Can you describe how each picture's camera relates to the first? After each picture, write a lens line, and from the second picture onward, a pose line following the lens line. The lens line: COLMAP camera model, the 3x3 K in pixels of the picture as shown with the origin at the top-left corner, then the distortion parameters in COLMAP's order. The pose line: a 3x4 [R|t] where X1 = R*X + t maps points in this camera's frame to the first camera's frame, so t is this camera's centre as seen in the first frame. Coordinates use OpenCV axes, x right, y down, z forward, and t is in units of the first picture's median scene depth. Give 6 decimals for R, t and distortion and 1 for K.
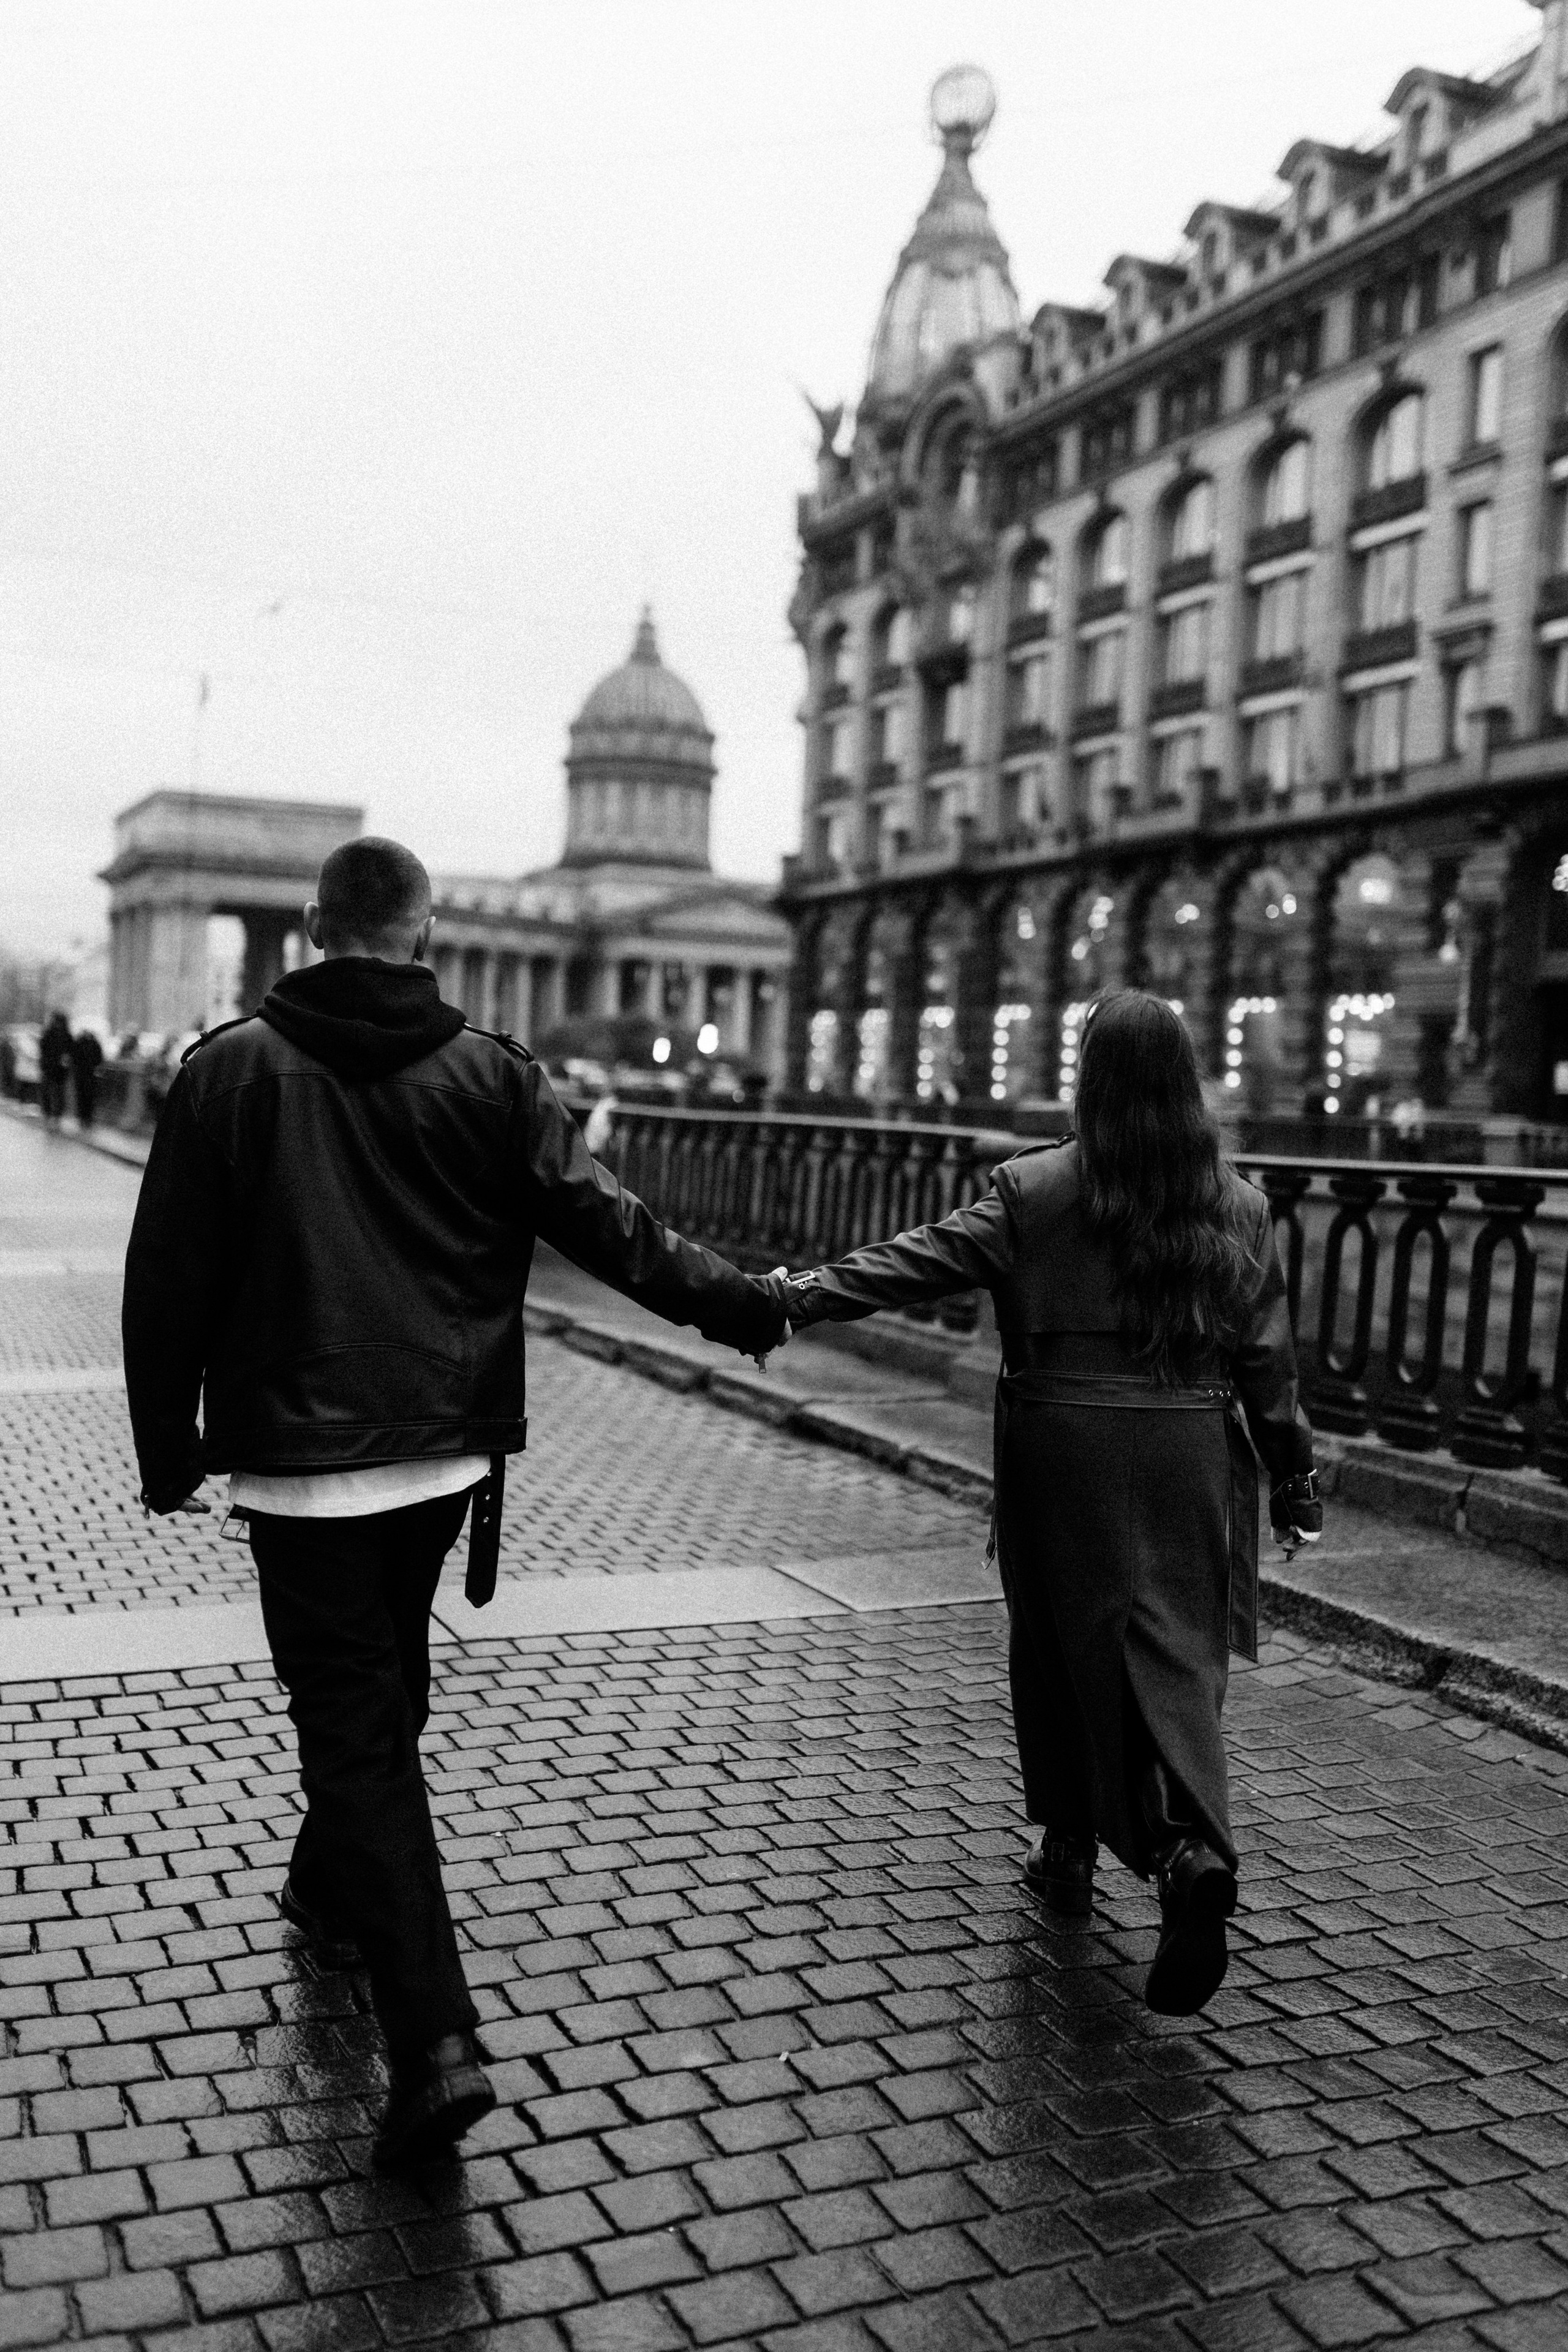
lens RADIAL K [[2004.4, 0, 797.4], [0, 2004.4, 1260.9], [0, 0, 1]] dist [-0.024340, 0.109284]
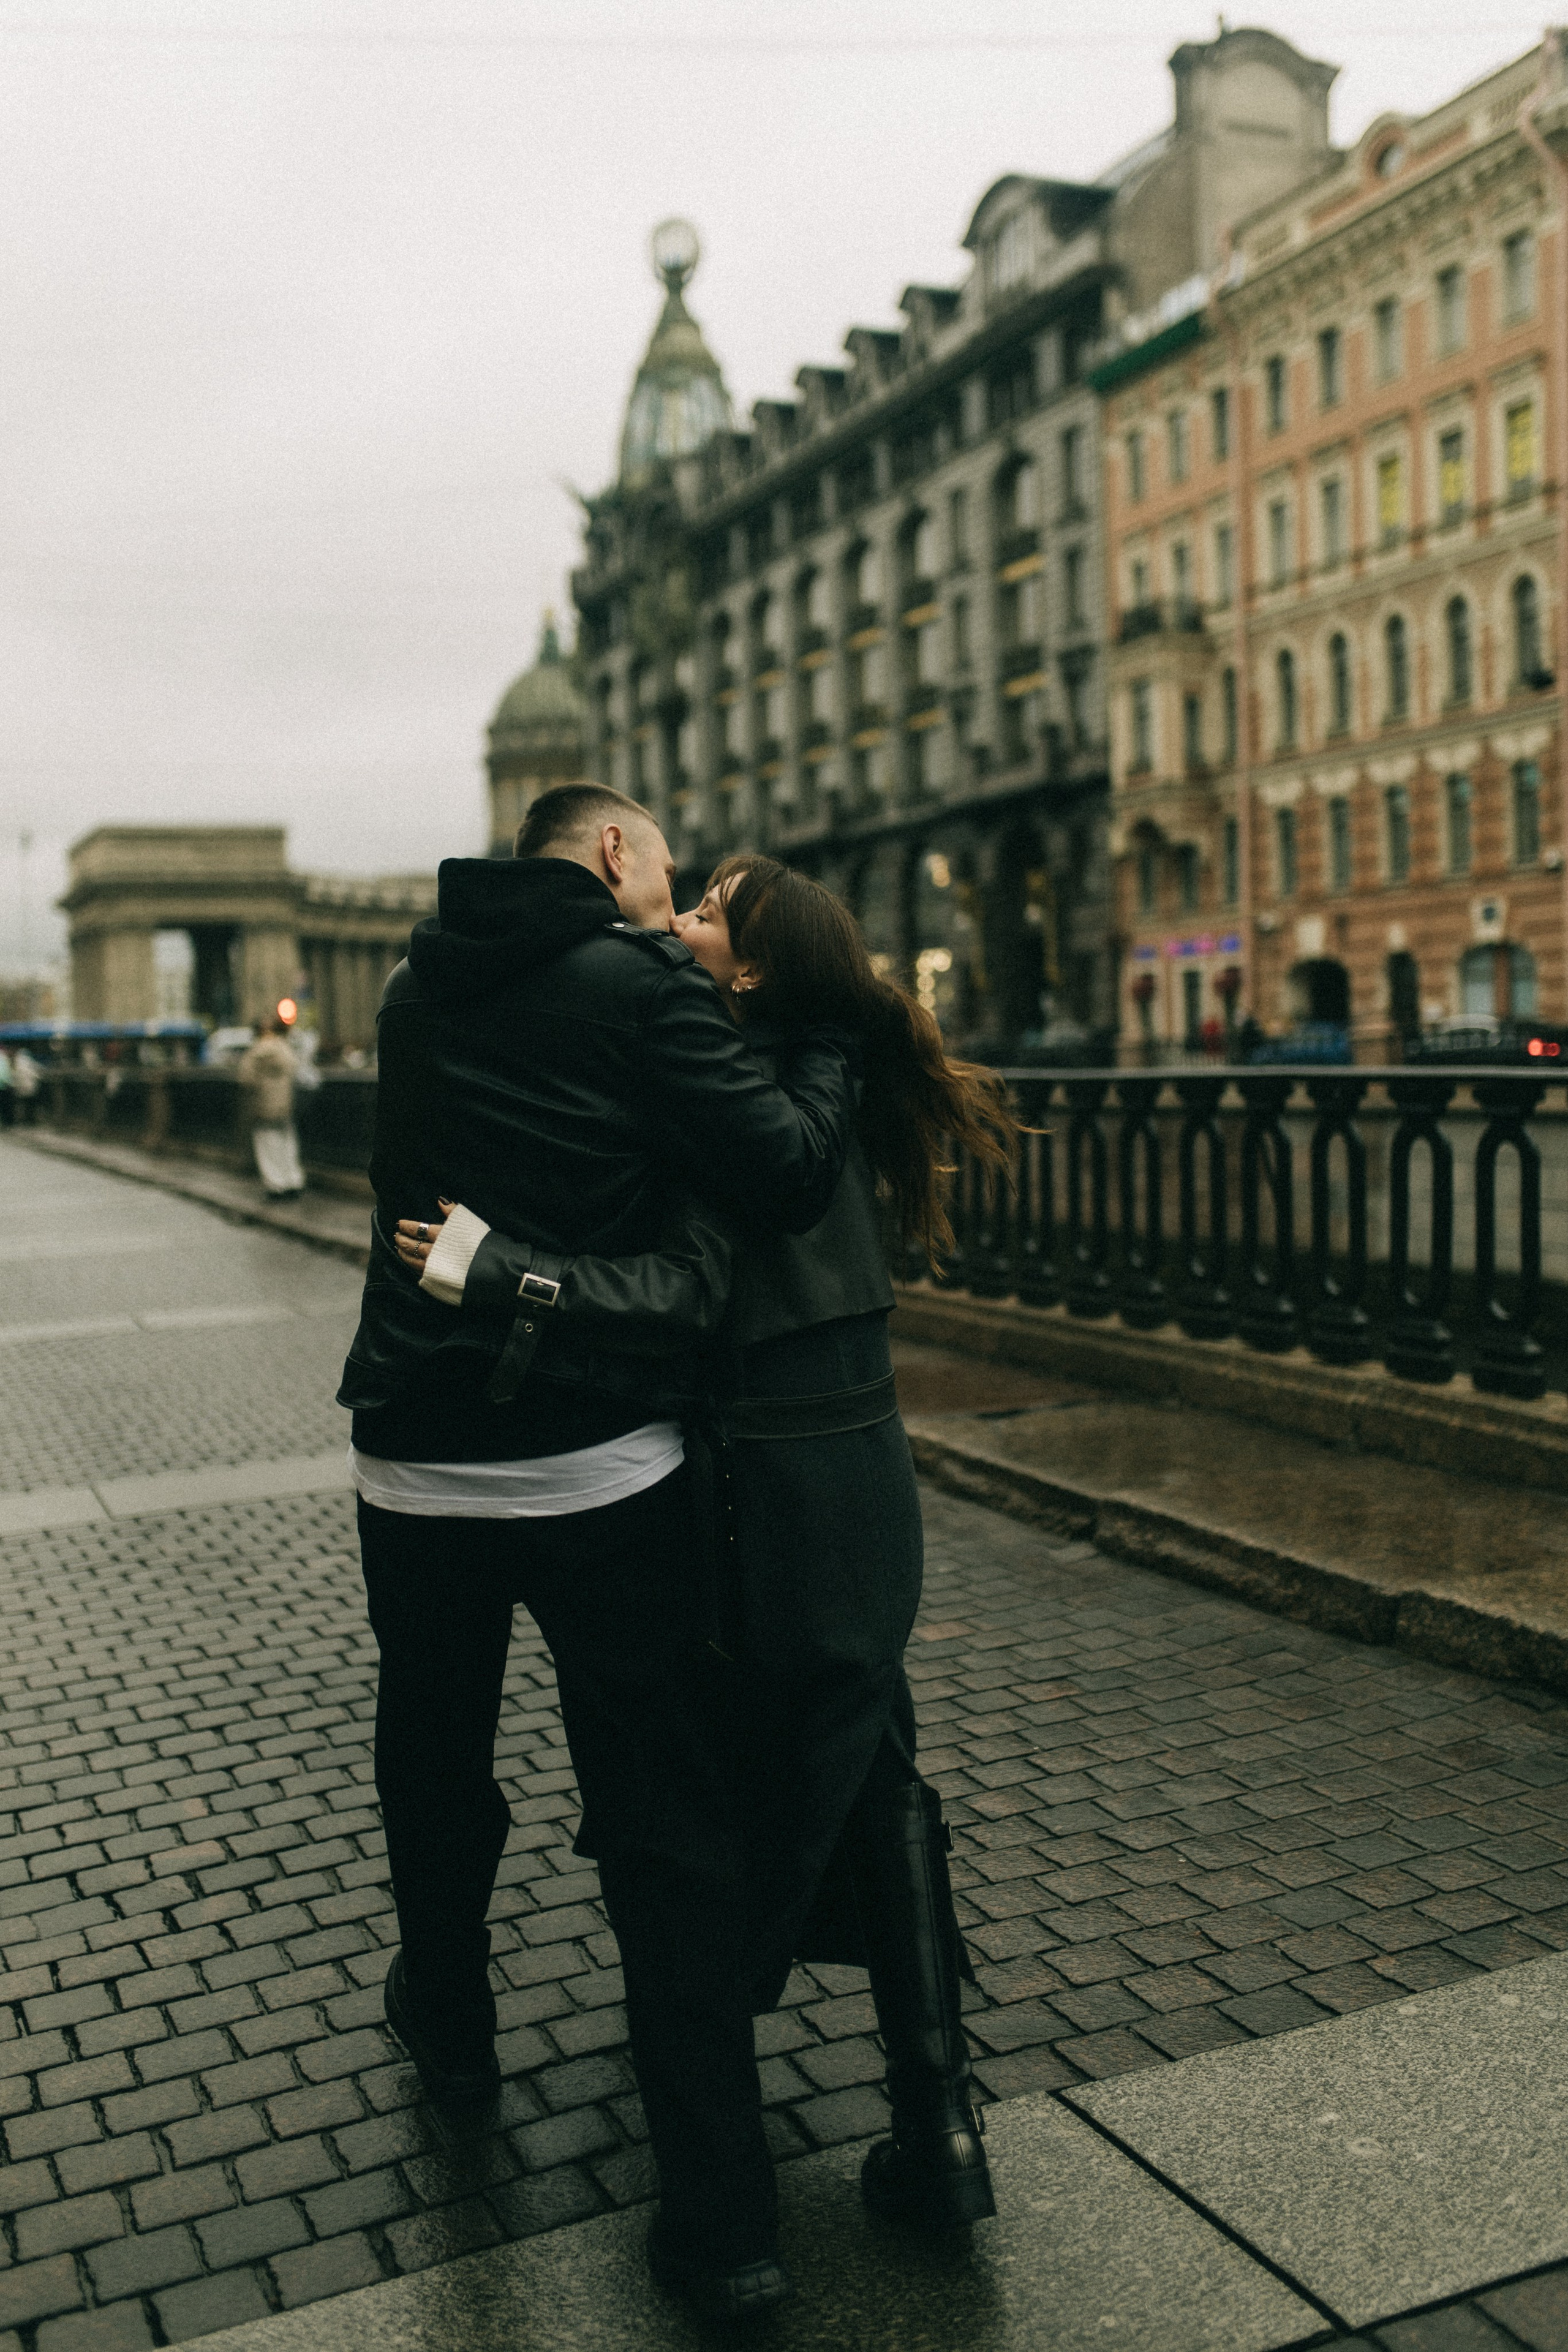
lens RADIAL K [[2176.3, 0, 778.6], [0, 2176.3, 1197.1], [0, 0, 1]] dist [0.058089, -0.082377]
pose [[0.996081, -0.075884, -0.045440, 0.164533], [0.075175, 0.997023, -0.017137, 0.035490], [0.046605, 0.013654, 0.998820, -0.342528]]
